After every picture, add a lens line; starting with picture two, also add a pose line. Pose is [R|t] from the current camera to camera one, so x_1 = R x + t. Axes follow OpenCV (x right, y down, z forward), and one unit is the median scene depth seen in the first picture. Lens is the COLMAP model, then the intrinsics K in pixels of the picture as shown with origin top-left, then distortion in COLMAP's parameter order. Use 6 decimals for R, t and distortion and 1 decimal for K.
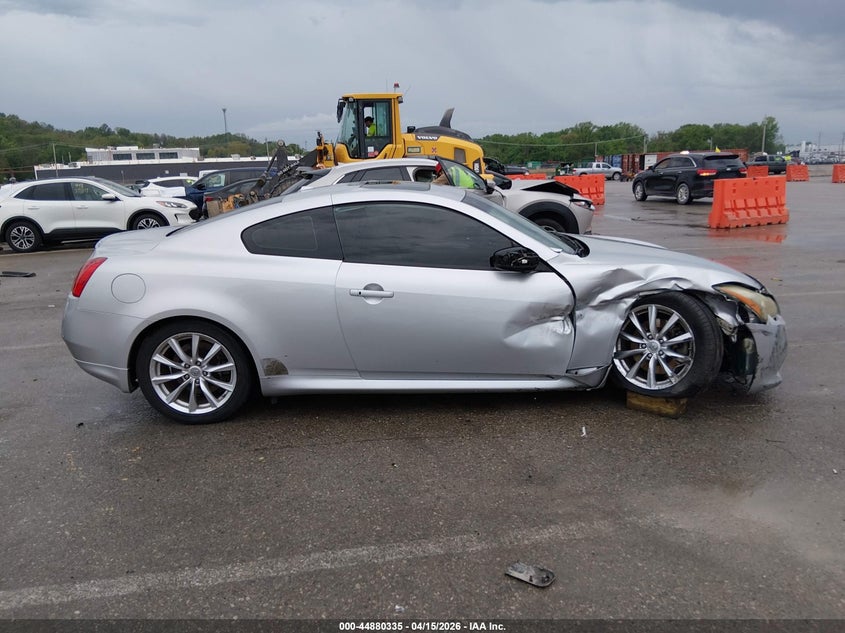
lens RADIAL K [[629.2, 0, 422.5], [0, 629.2, 316.5], [0, 0, 1]] dist [0.092681, -0.159168]
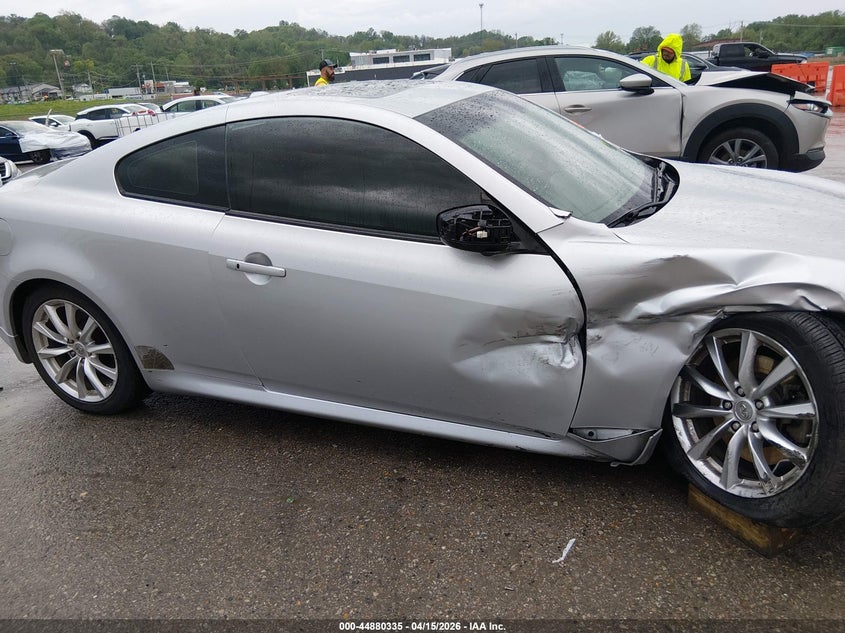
lens RADIAL K [[629.2, 0, 422.5], [0, 629.2, 316.5], [0, 0, 1]] dist [0.092681, -0.159168]
pose [[0.929619, 0.105067, -0.353228, 0.298838], [-0.052378, 0.986436, 0.155565, -0.094808], [0.364781, -0.126115, 0.922513, 0.447258]]
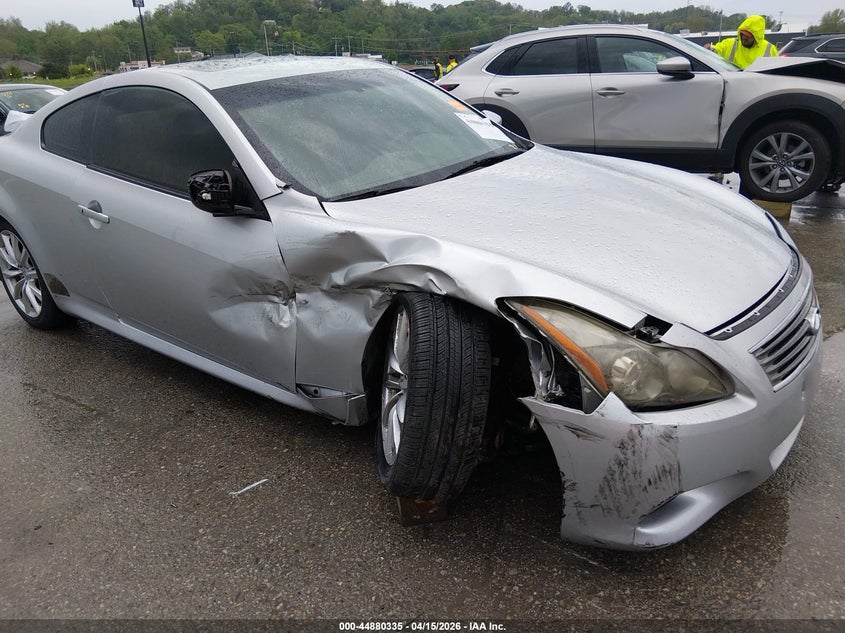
lens RADIAL K [[629.2, 0, 422.5], [0, 629.2, 316.5], [0, 0, 1]] dist [0.092681, -0.159168]
pose [[0.794869, 0.224479, -0.563731, 0.665716], [-0.124992, 0.969701, 0.209896, -0.123833], [0.593767, -0.096378, 0.798844, 0.593236]]
